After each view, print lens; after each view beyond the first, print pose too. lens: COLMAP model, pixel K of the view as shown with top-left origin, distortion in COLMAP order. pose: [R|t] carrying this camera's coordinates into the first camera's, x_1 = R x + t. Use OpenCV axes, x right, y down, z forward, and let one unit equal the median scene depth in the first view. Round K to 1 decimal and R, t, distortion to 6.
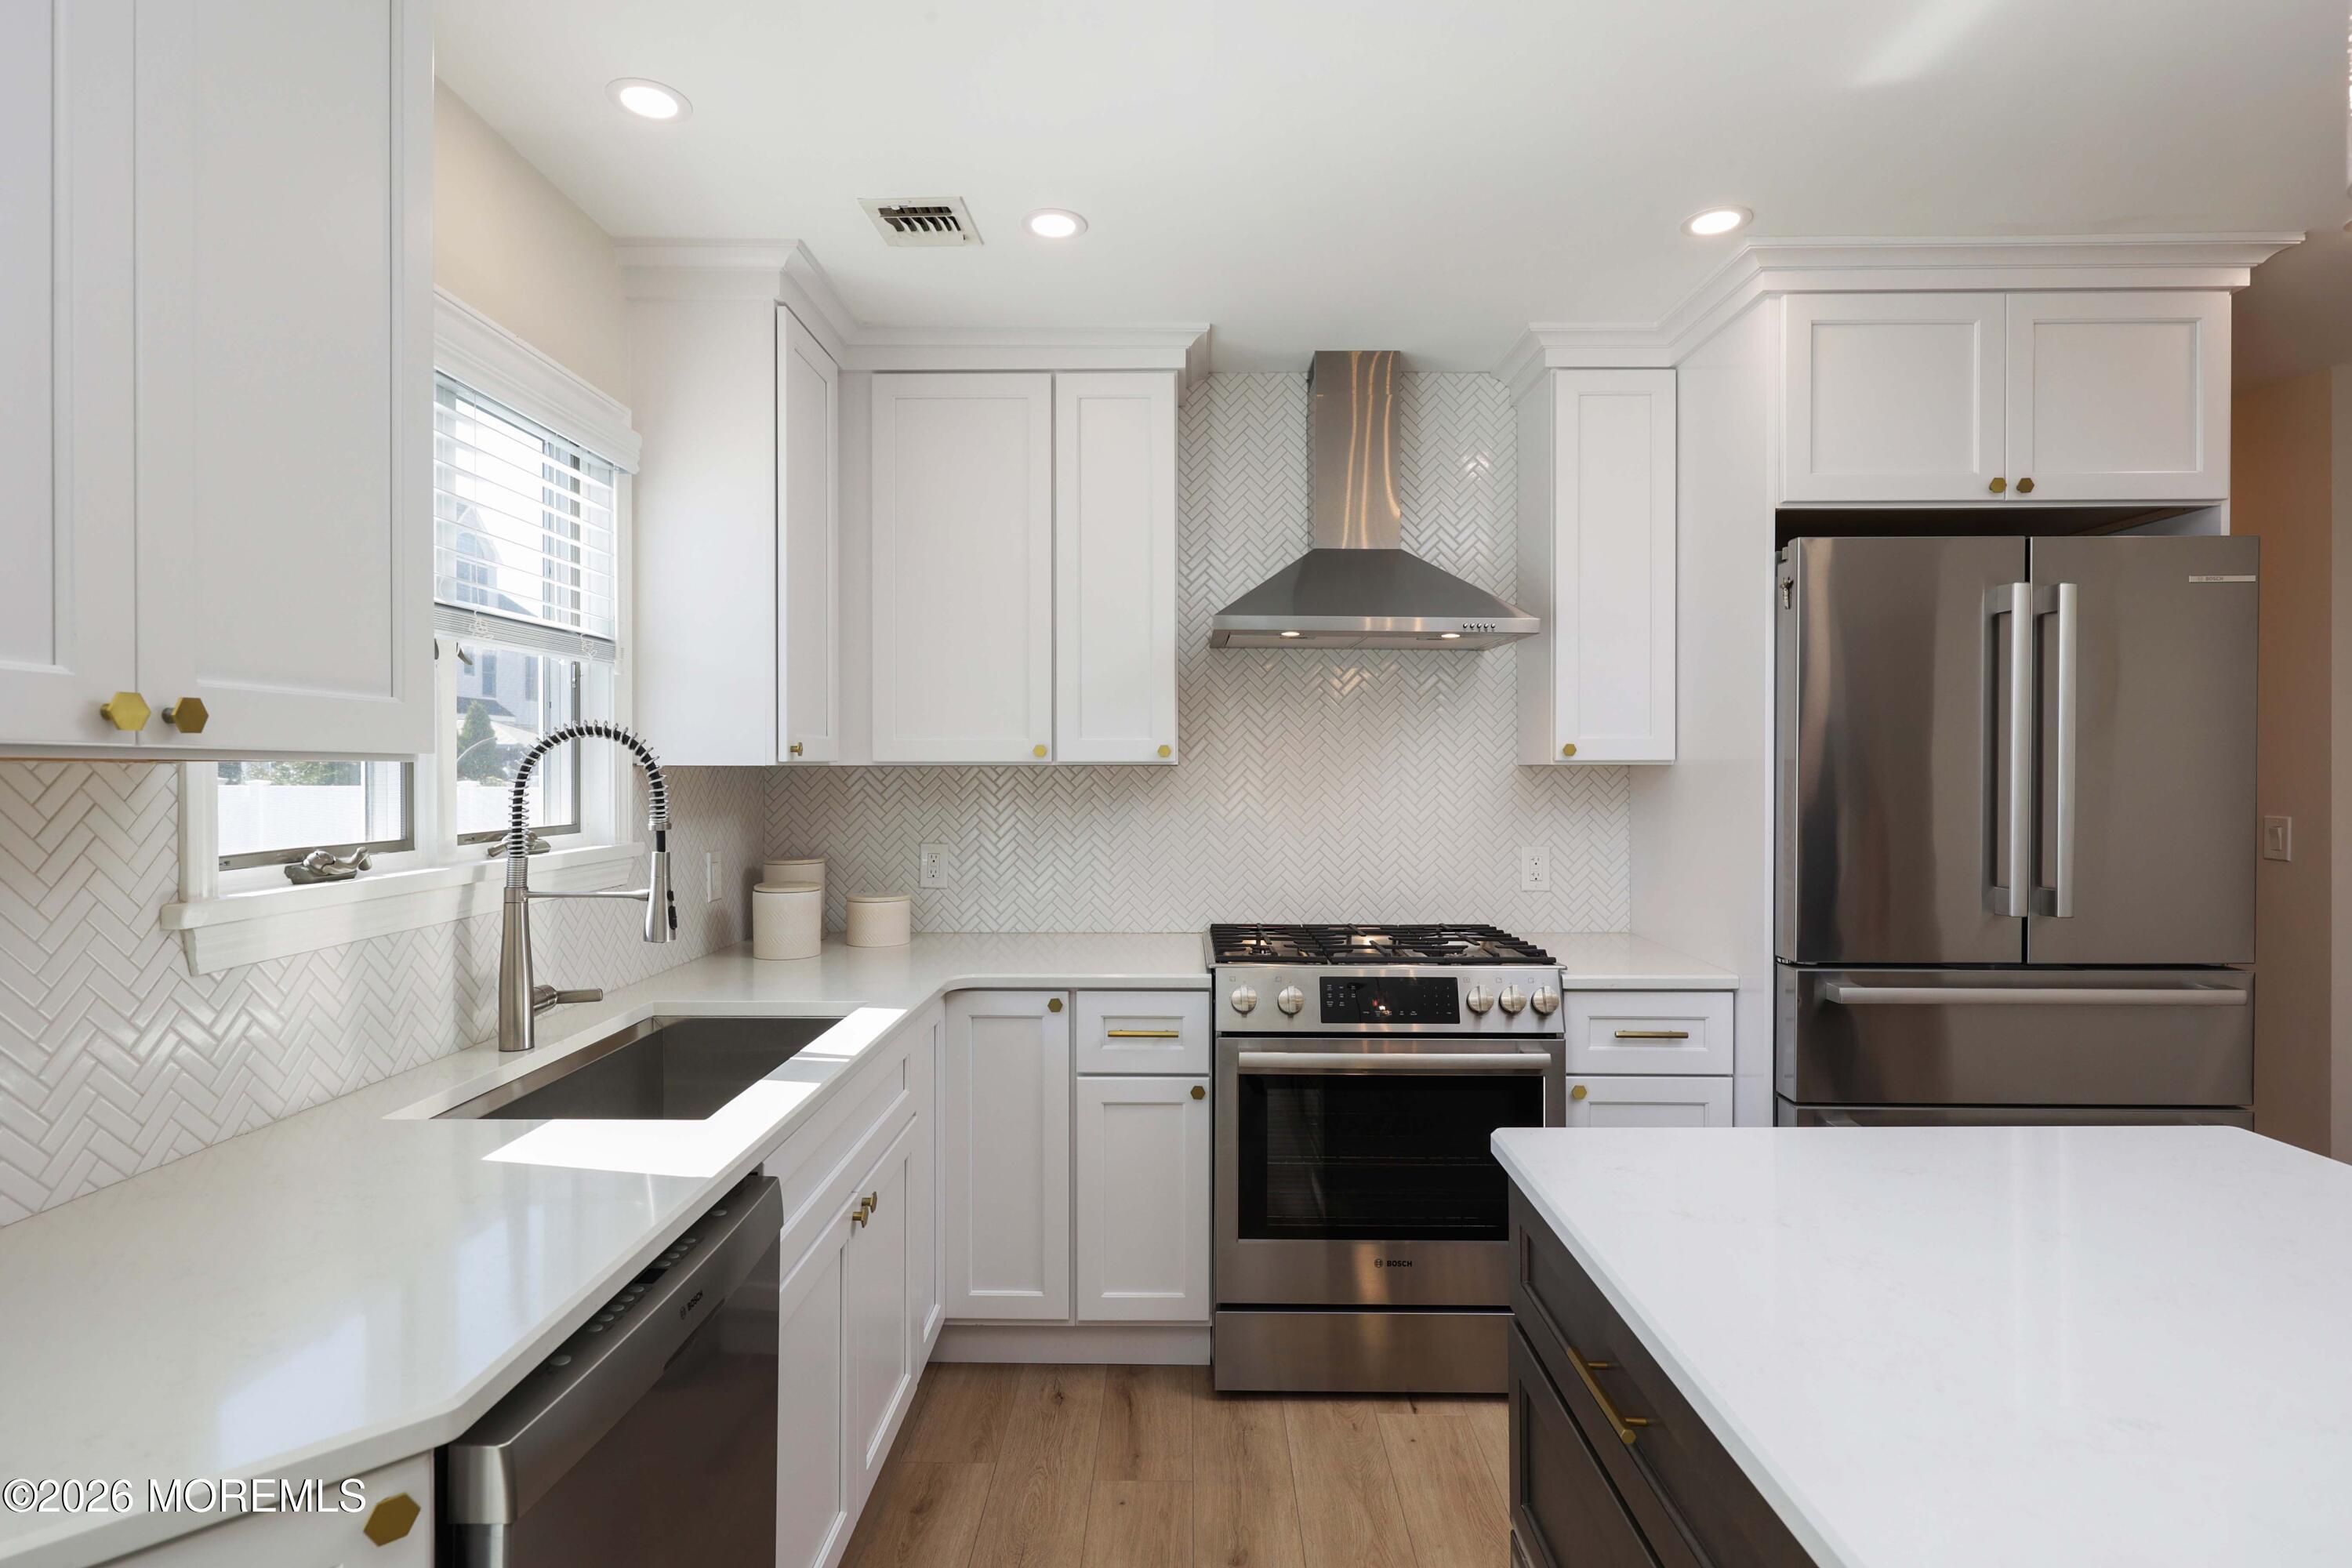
lens RADIAL K [[1196.2, 0, 1173.5], [0, 1196.2, 776.5], [0, 0, 1]] dist [0.001801, 0.000682]
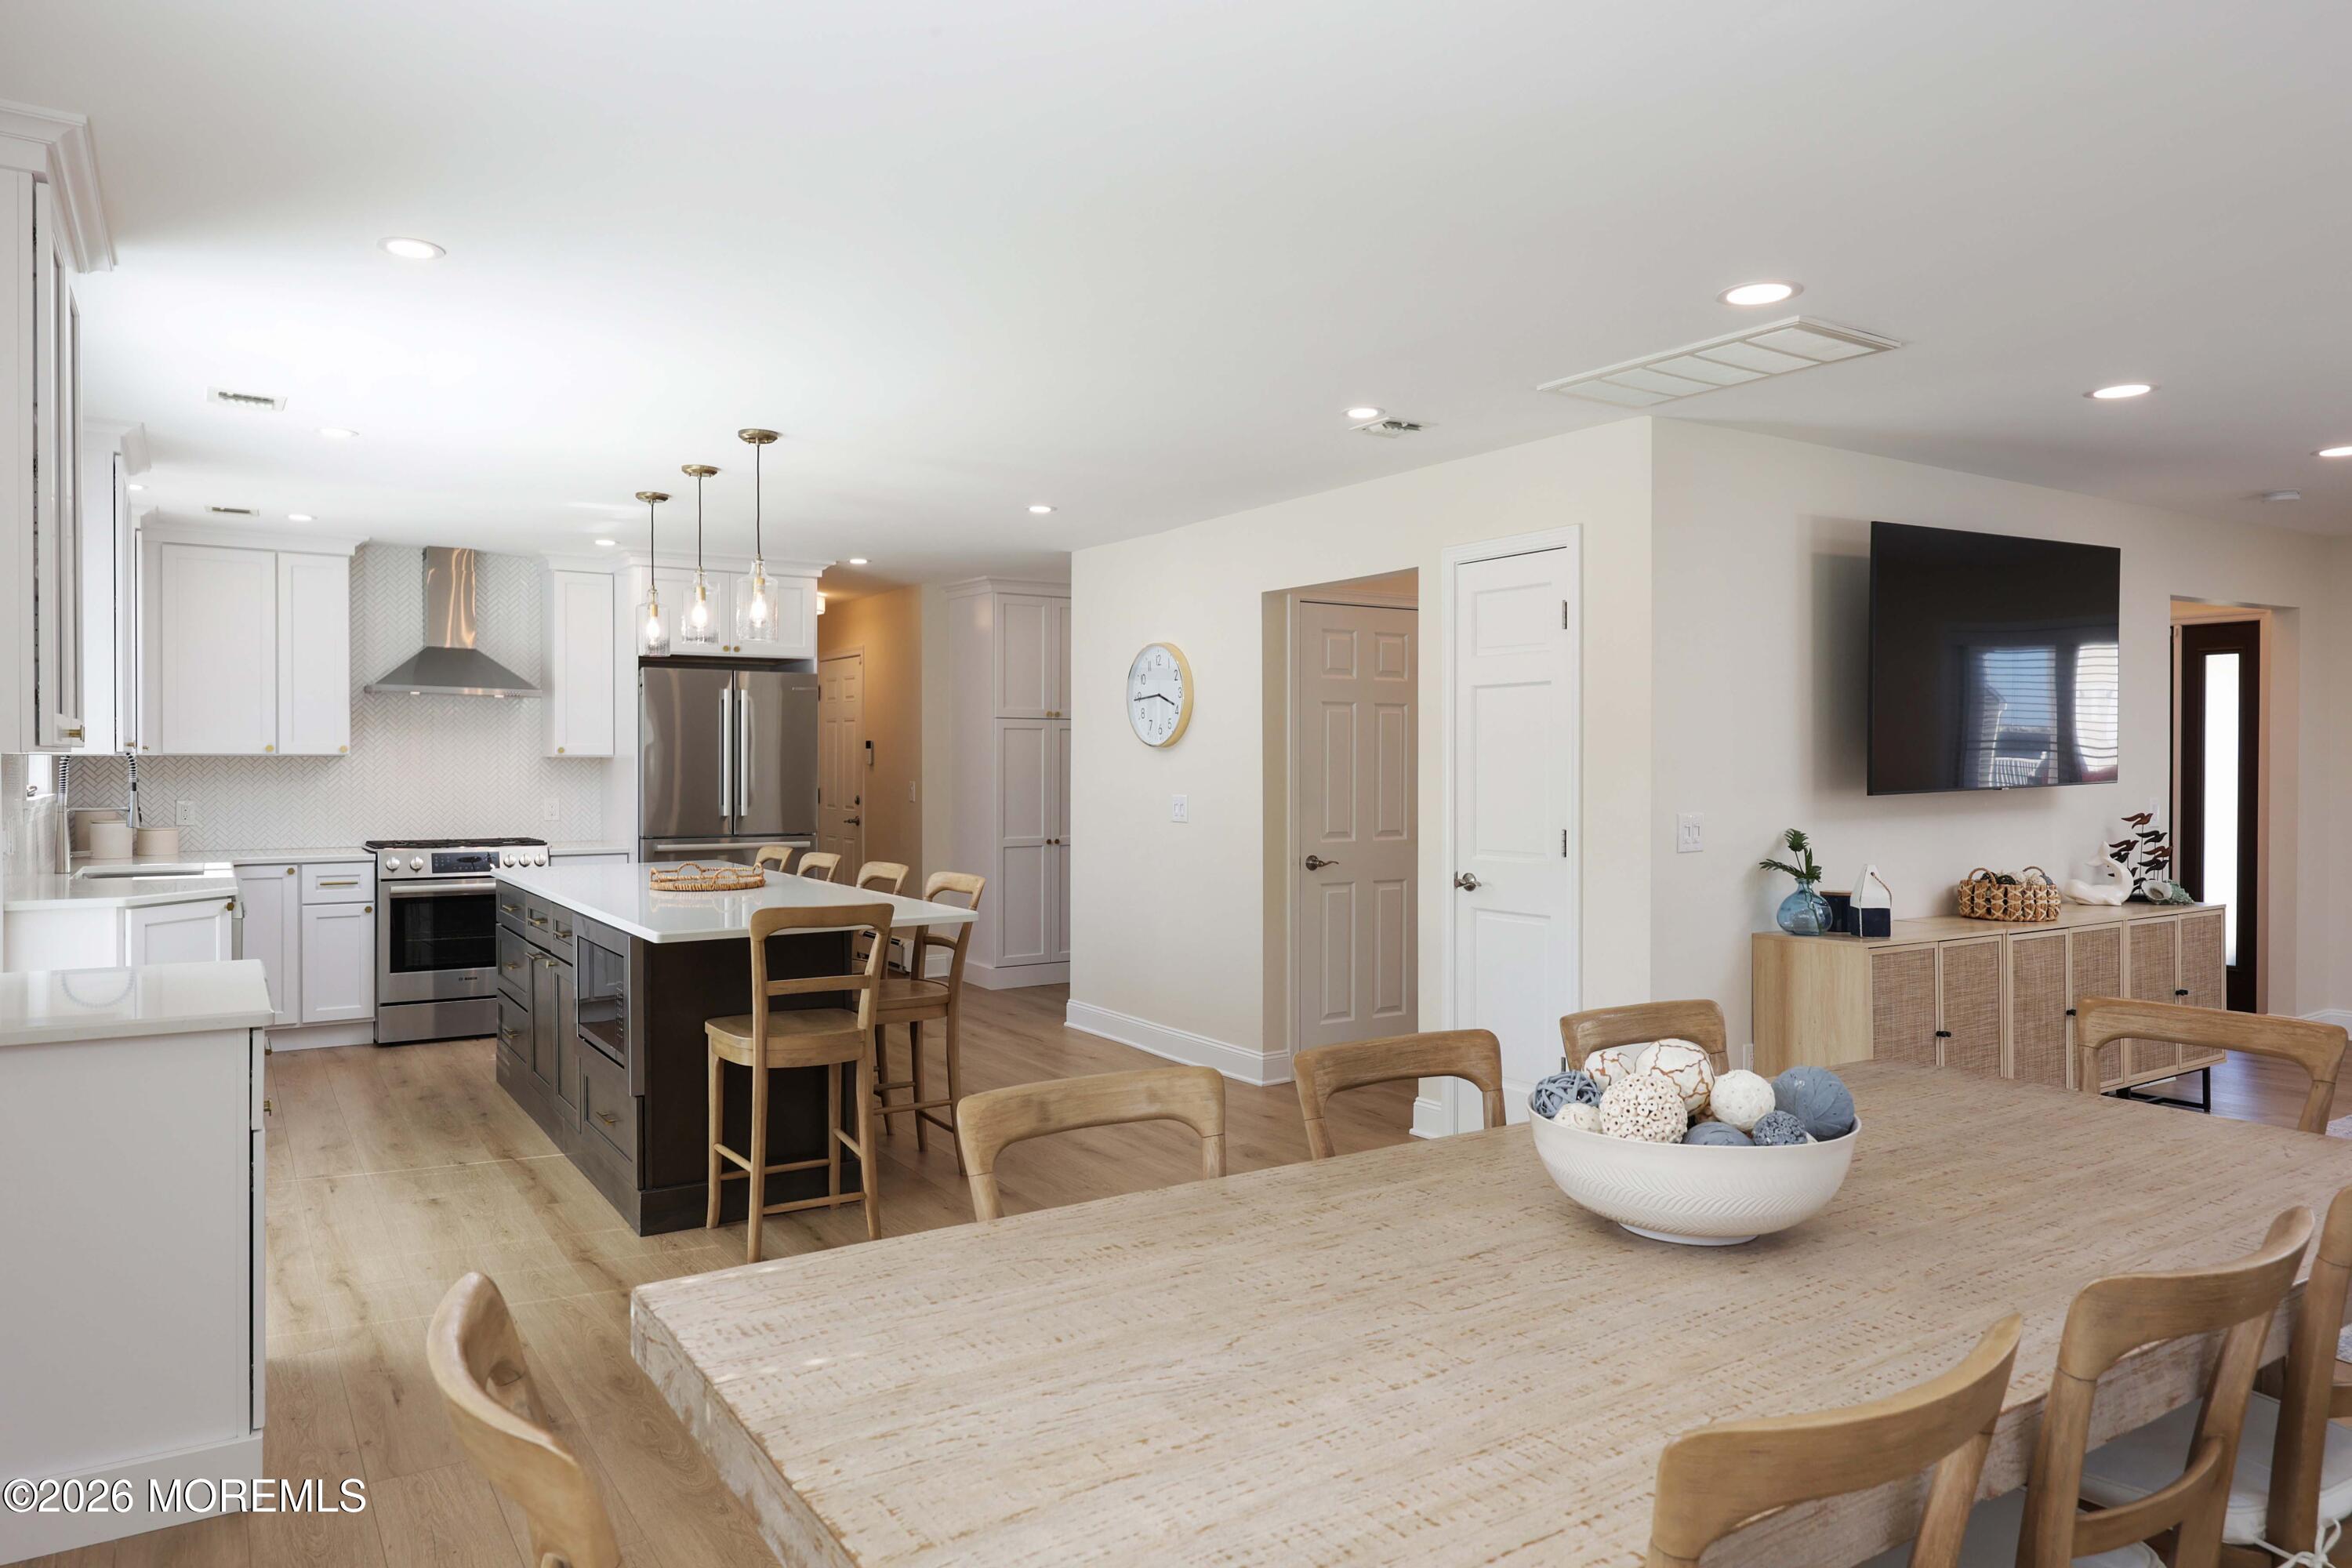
lens RADIAL K [[1463.7, 0, 1168.7], [0, 1463.7, 774.4], [0, 0, 1]] dist [-0.000755, 0.005653]
pose [[0.829053, -0.002166, 0.559165, -0.261456], [-0.000093, 0.999992, 0.004011, 0.011956], [-0.559170, -0.003377, 0.829046, -2.010921]]
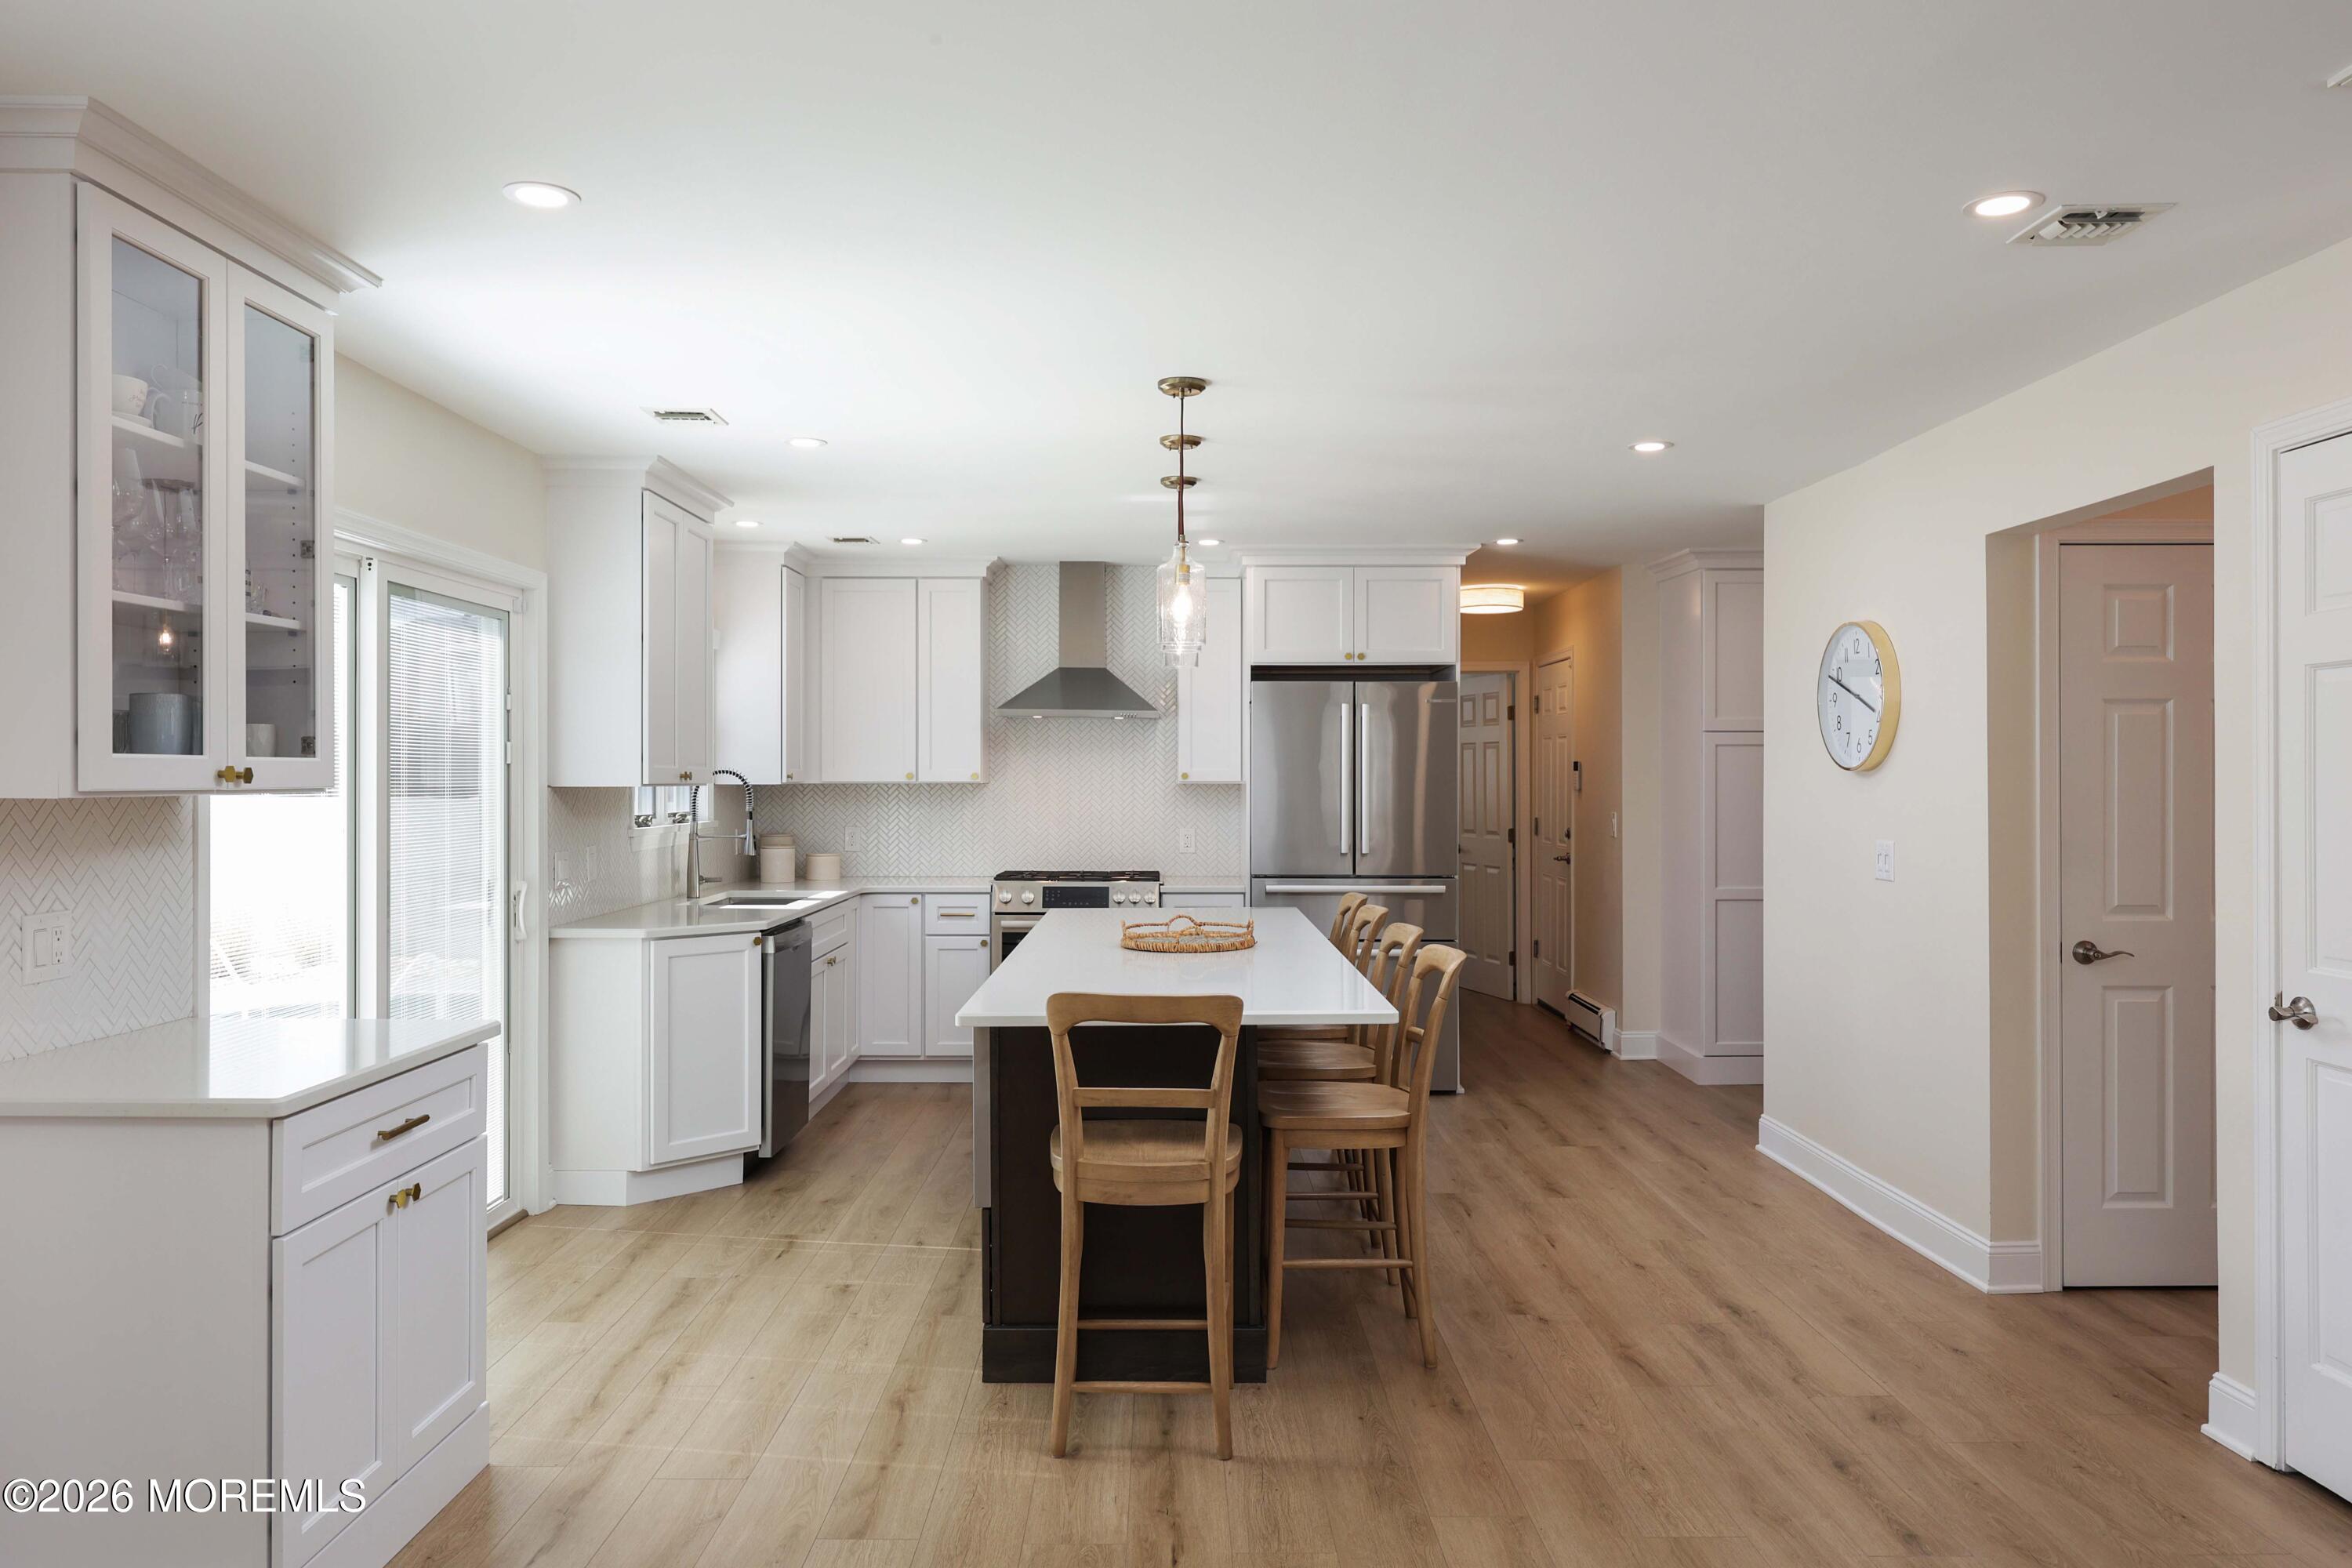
lens RADIAL K [[1592.8, 0, 1193.7], [0, 1592.8, 783.9], [0, 0, 1]] dist [0.007736, 0.000400]
pose [[0.999441, 0.000838, 0.033435, 0.294740], [-0.000800, 0.999999, -0.001143, -0.007600], [-0.033436, 0.001116, 0.999440, -1.788979]]
